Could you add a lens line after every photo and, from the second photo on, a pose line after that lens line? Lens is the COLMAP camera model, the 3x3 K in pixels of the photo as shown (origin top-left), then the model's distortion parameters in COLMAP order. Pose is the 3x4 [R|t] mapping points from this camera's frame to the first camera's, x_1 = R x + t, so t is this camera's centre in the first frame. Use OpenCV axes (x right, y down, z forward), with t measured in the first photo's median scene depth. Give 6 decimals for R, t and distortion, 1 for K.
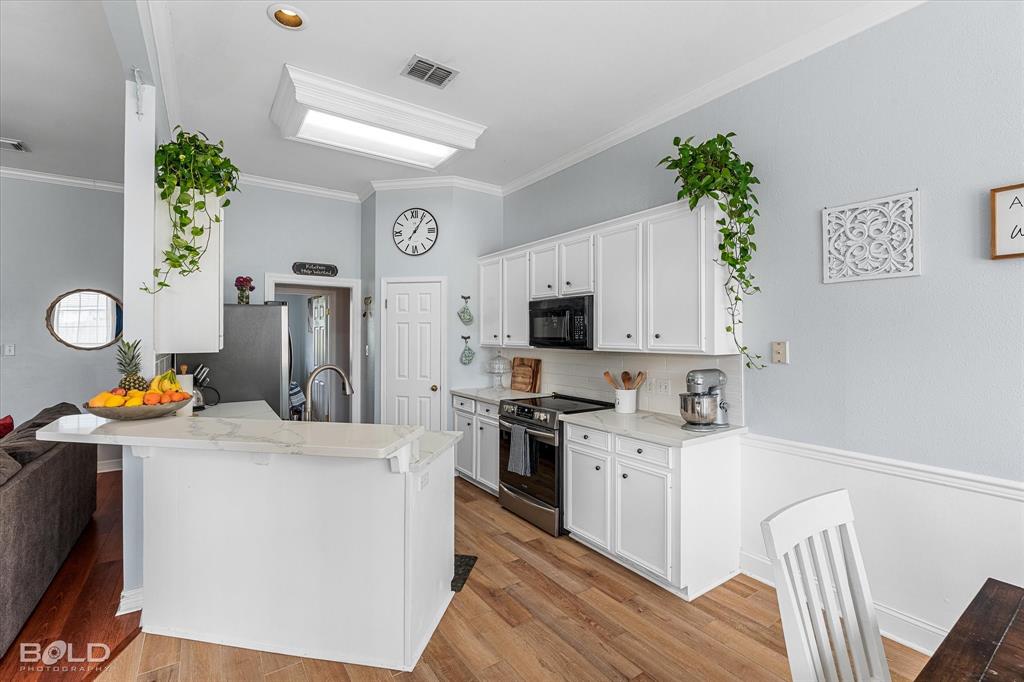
lens RADIAL K [[452.5, 0, 512.2], [0, 452.5, 331.3], [0, 0, 1]] dist [-0.004393, 0.002036]
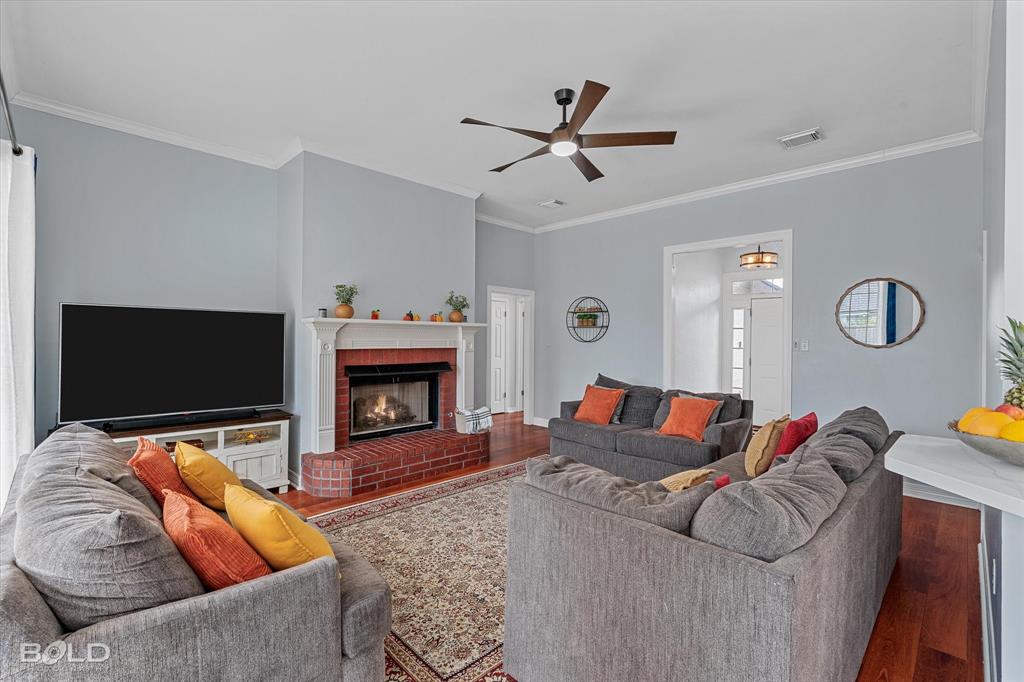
lens RADIAL K [[452.5, 0, 493.7], [0, 452.5, 343.0], [0, 0, 1]] dist [-0.004393, 0.002036]
pose [[0.158498, 0.011392, -0.987294, -0.292440], [0.000068, 0.999933, 0.011549, 0.031645], [0.987359, -0.001897, 0.158486, 0.197407]]
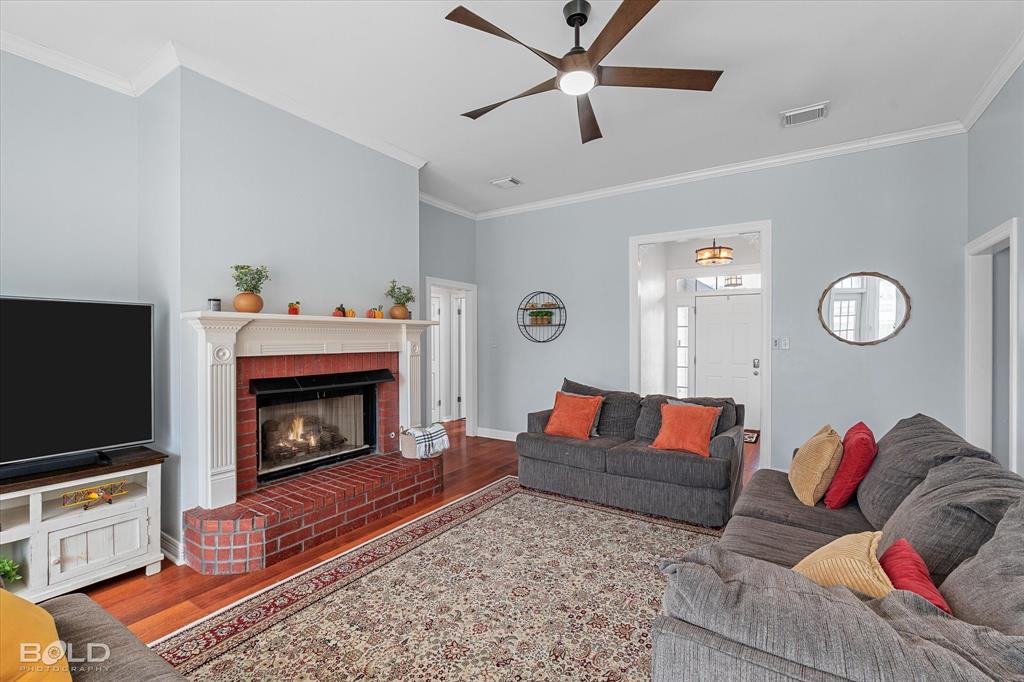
lens RADIAL K [[452.5, 0, 501.9], [0, 452.5, 343.0], [0, 0, 1]] dist [-0.004393, 0.002036]
pose [[0.371722, 0.008549, -0.928305, -0.595360], [0.008705, 0.999882, 0.012693, 0.030101], [0.928303, -0.012799, 0.371604, 0.116461]]
